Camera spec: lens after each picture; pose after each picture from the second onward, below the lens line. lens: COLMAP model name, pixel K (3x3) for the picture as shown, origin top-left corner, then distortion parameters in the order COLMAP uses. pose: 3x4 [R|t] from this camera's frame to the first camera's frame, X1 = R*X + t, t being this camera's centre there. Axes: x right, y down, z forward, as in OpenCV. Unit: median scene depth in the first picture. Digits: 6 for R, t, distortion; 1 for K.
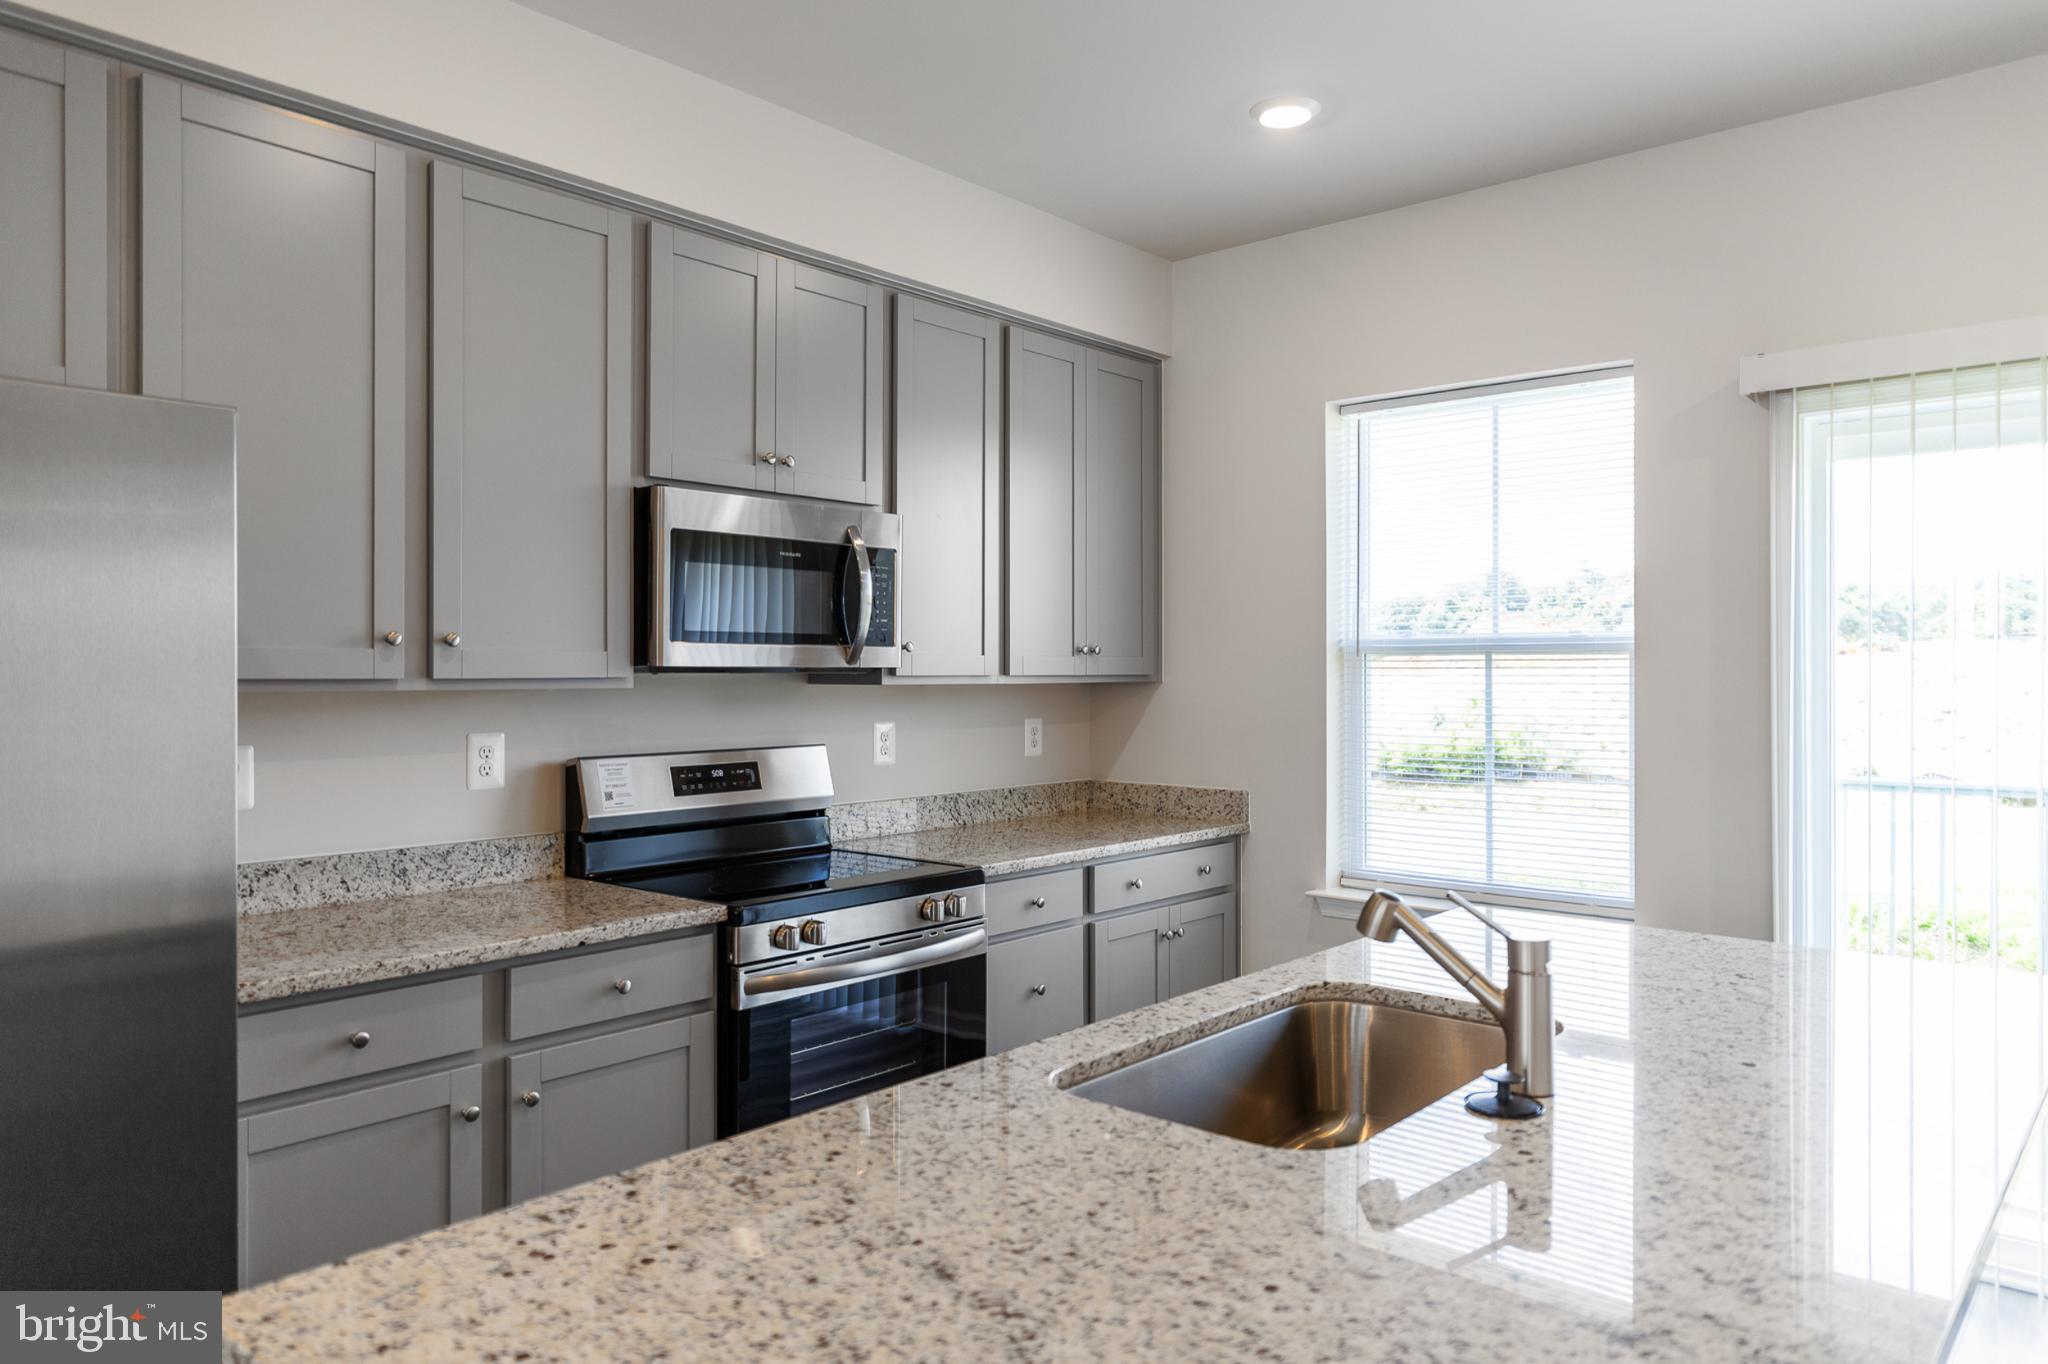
lens RADIAL K [[1381.5, 0, 1023.1], [0, 1381.5, 664.7], [0, 0, 1]] dist [0.002947, 0.007492]
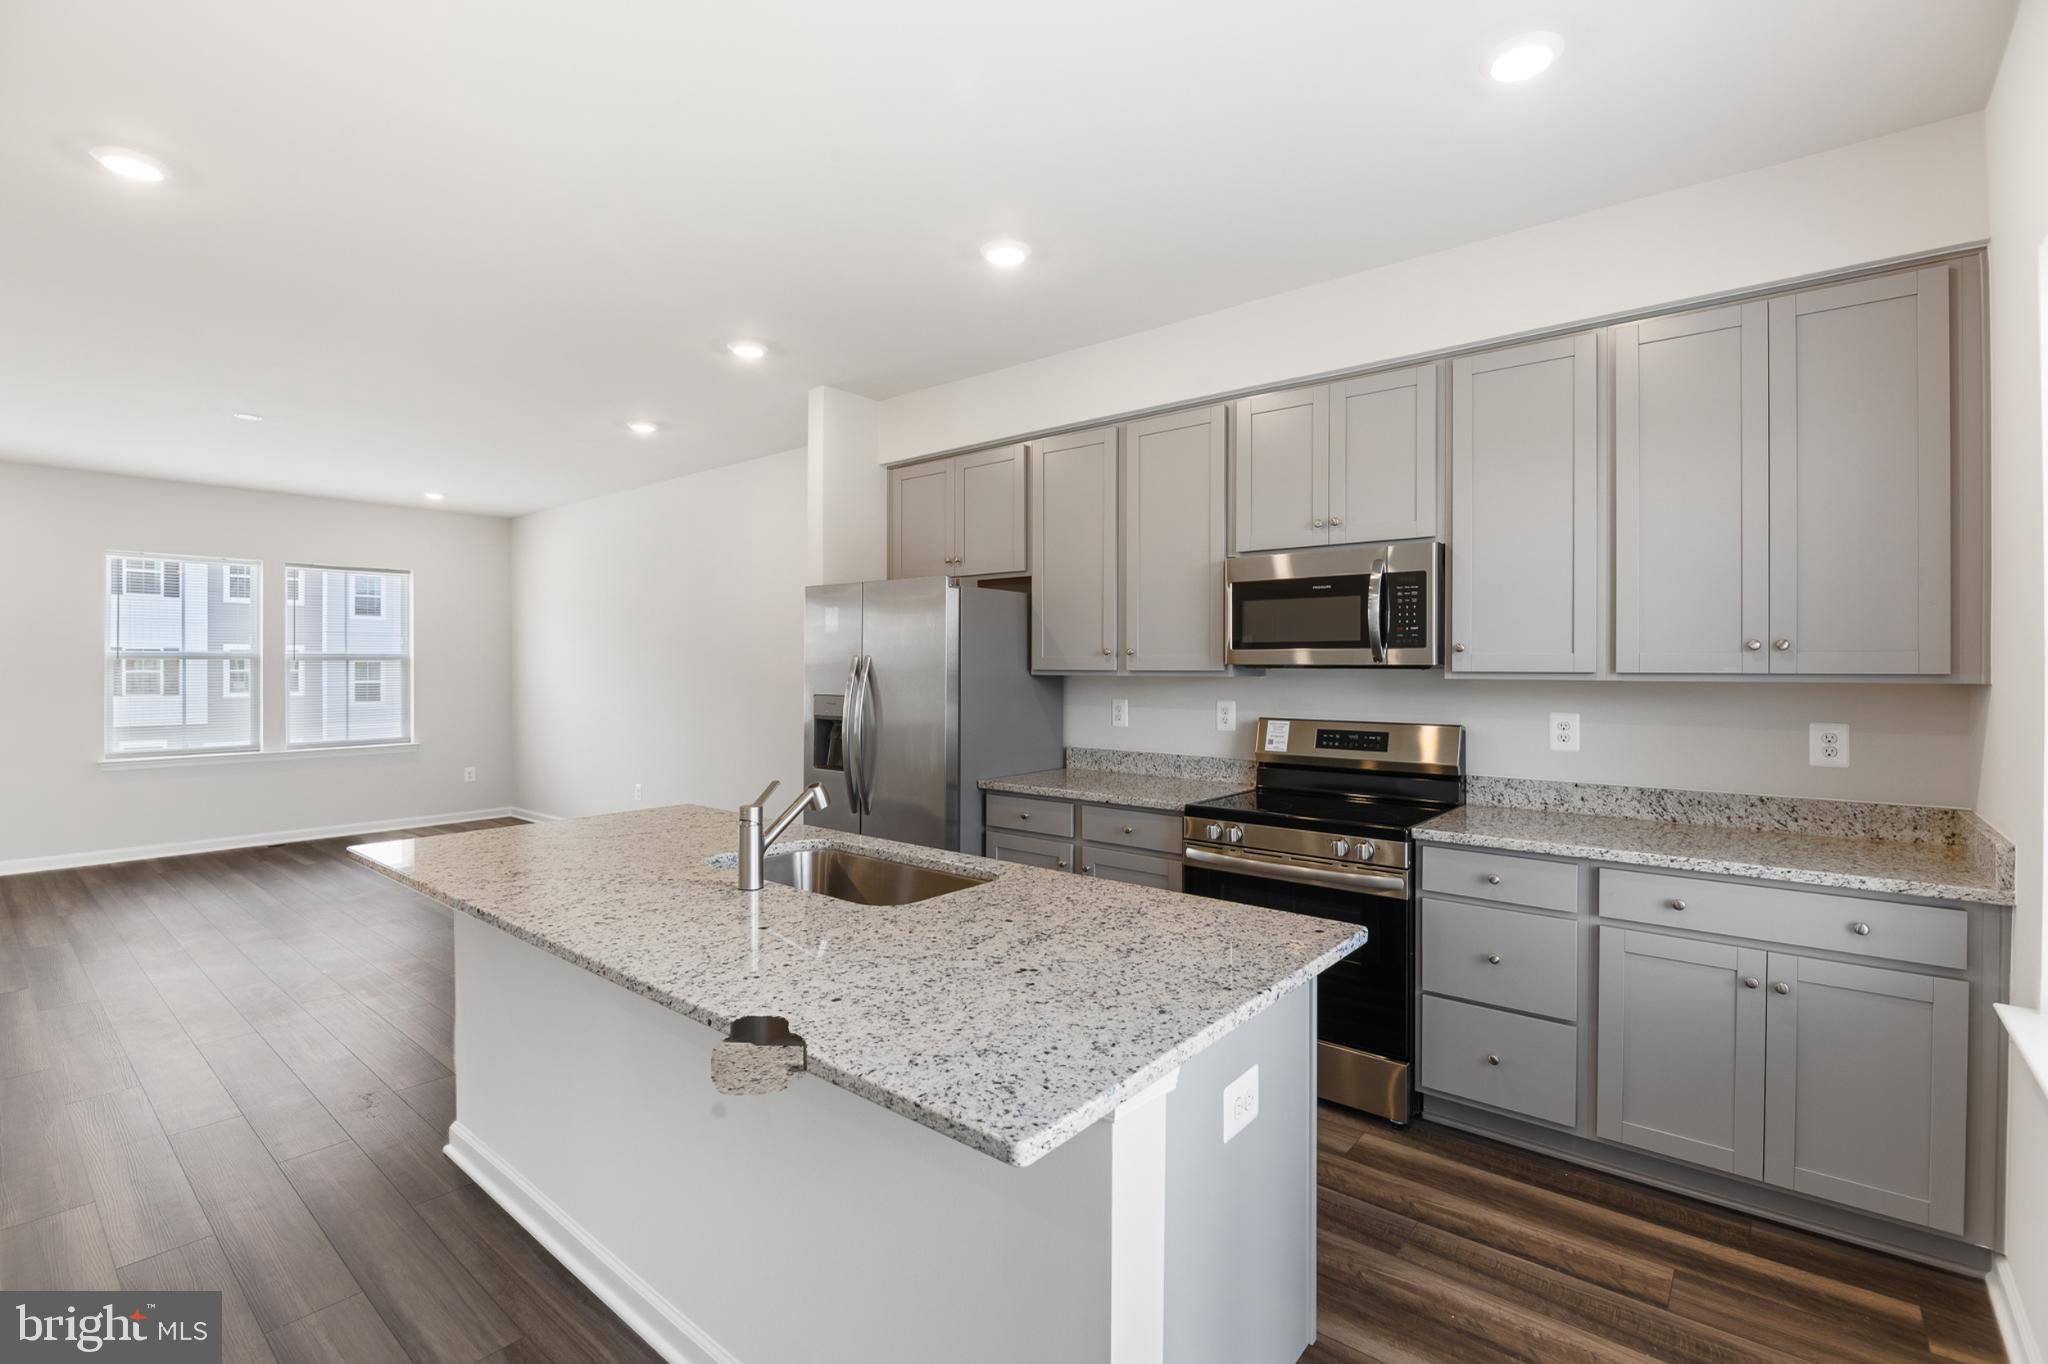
lens RADIAL K [[919.6, 0, 1010.9], [0, 919.6, 668.8], [0, 0, 1]] dist [-0.011889, -0.002054]
pose [[0.009646, 0.001929, -0.999952, 0.809514], [0.000614, 0.999998, 0.001935, 0.004050], [0.999953, -0.000632, 0.009645, 0.671468]]
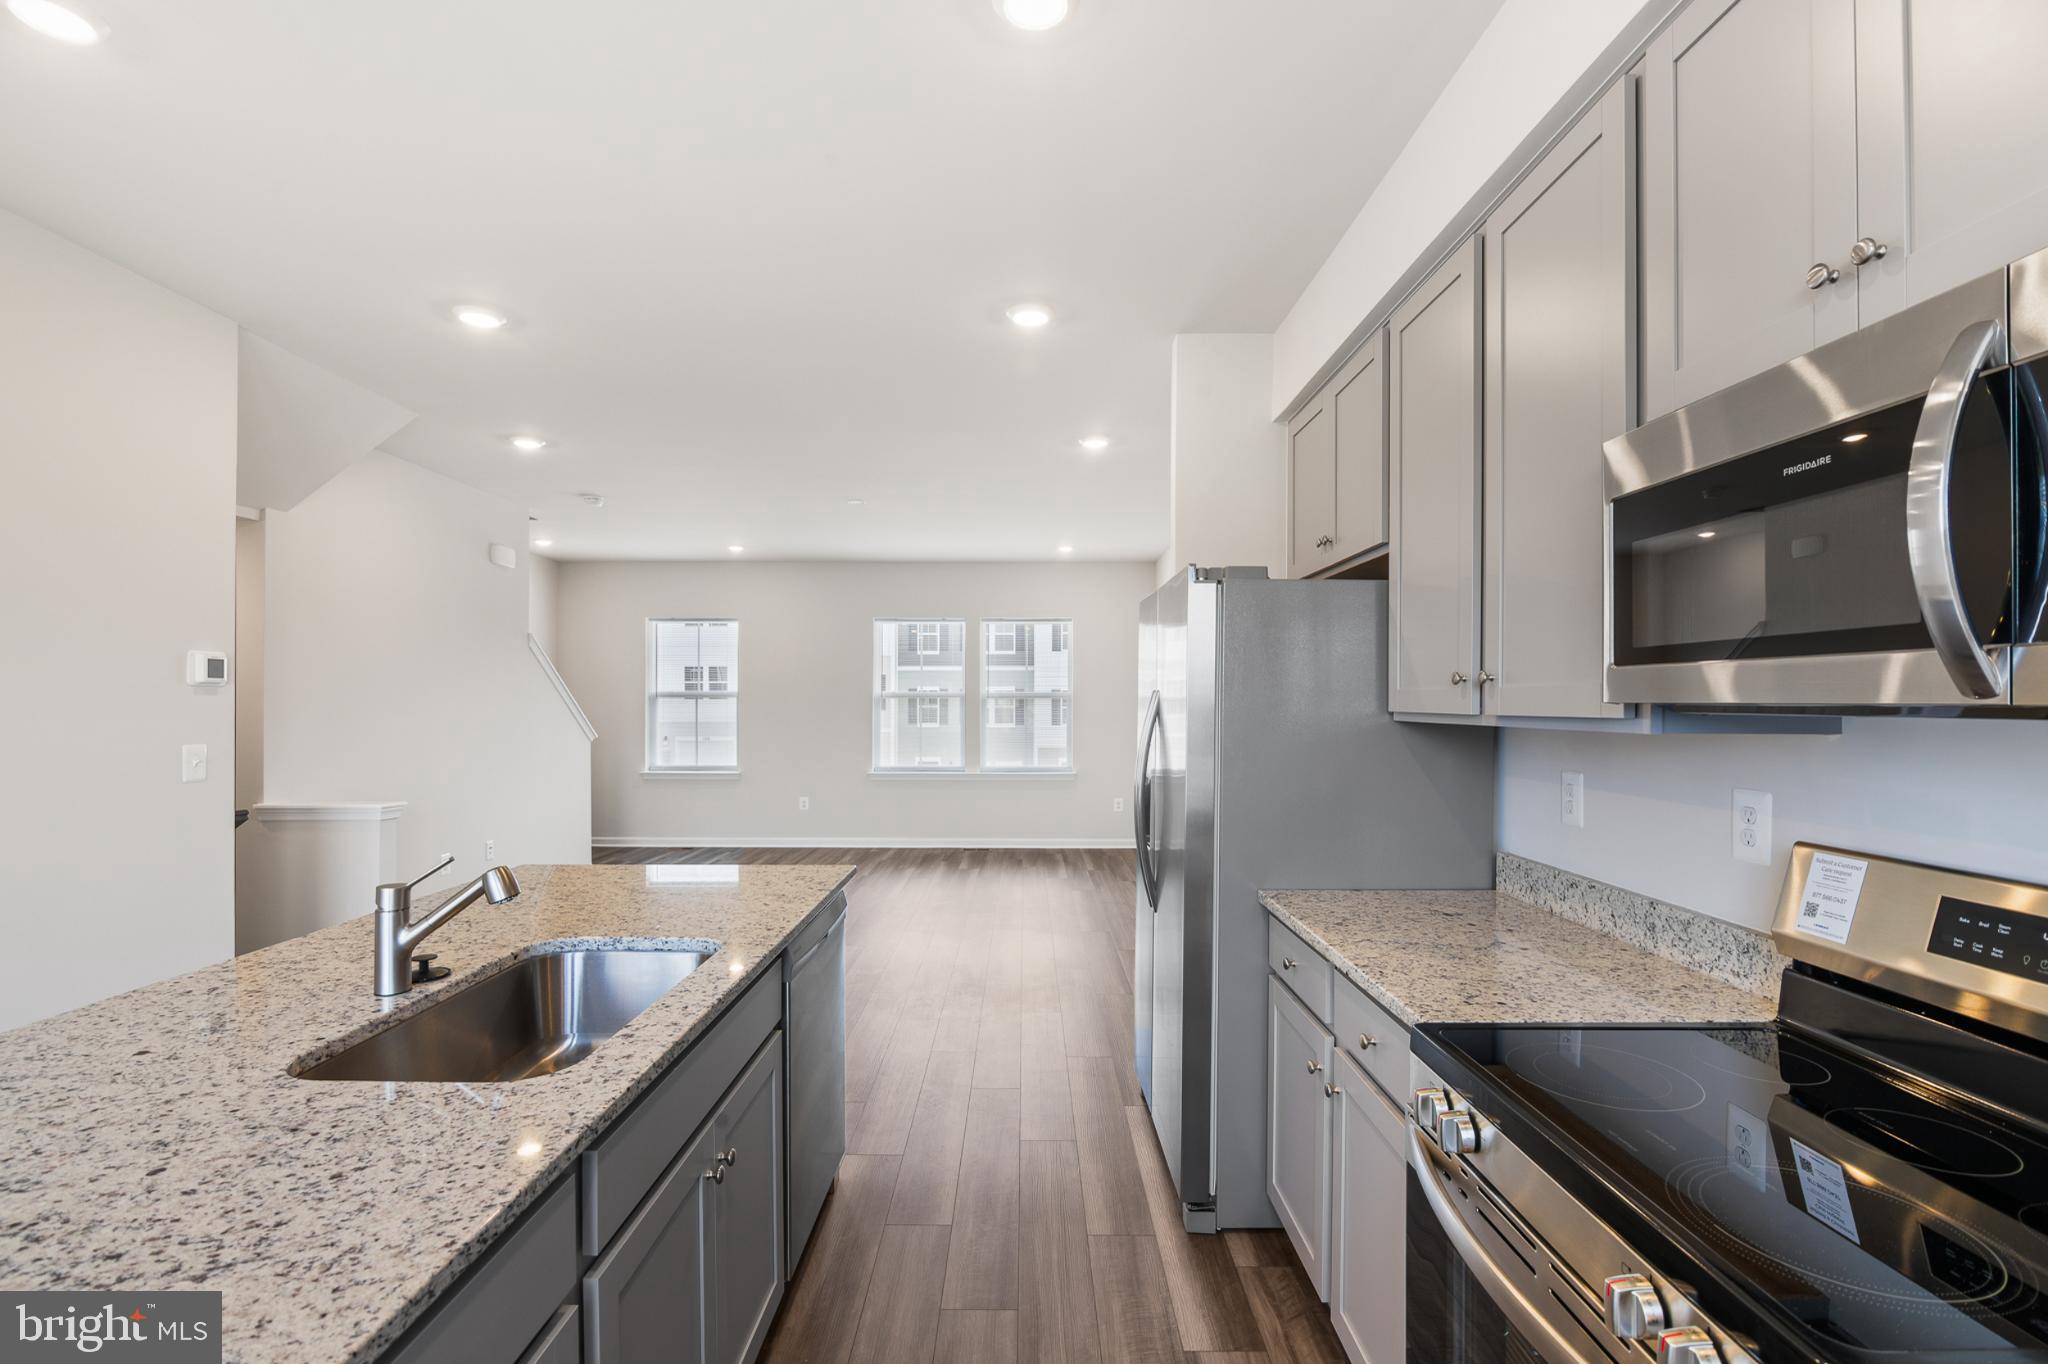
lens RADIAL K [[919.6, 0, 1014.8], [0, 919.6, 700.3], [0, 0, 1]] dist [-0.011889, -0.002054]
pose [[-0.763259, -0.004517, -0.646076, 0.244183], [-0.002208, 0.999988, -0.004383, 0.002321], [0.646088, -0.001919, -0.763260, 1.078215]]
